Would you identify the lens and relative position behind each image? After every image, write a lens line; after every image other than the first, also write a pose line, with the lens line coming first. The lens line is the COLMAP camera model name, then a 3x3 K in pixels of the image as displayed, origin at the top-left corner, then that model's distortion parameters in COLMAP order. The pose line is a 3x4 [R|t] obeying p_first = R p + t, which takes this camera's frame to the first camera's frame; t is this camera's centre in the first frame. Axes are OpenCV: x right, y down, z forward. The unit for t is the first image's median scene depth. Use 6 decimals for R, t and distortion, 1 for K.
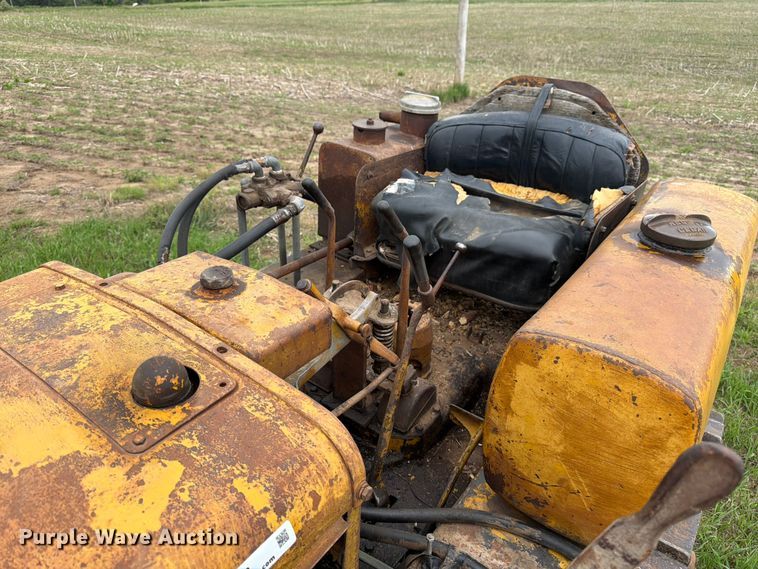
lens RADIAL K [[542.0, 0, 377.2], [0, 542.0, 284.6], [0, 0, 1]] dist [0.032741, -0.043991]
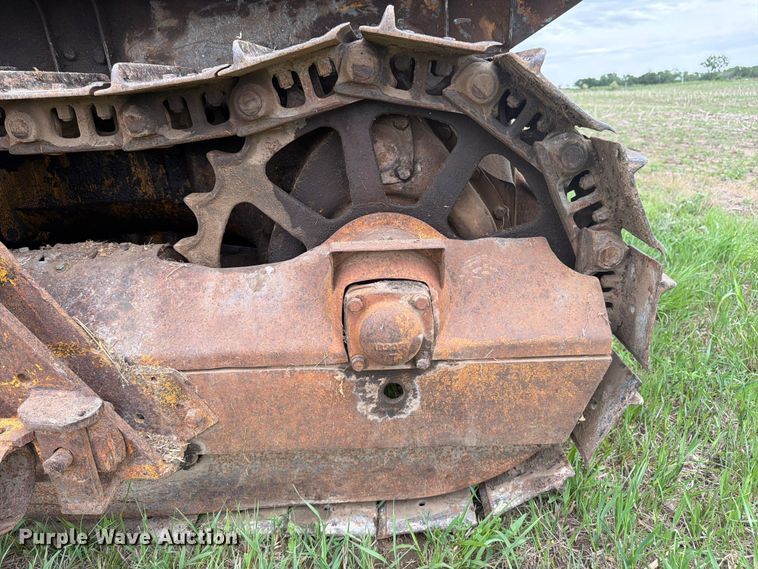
lens RADIAL K [[533.3, 0, 376.2], [0, 533.3, 285.8], [0, 0, 1]] dist [0.094302, -0.130446]
pose [[0.570209, 0.214186, -0.793087, 1.060889], [-0.316112, 0.948284, 0.028824, 0.507154], [0.758245, 0.234268, 0.608427, 0.757625]]
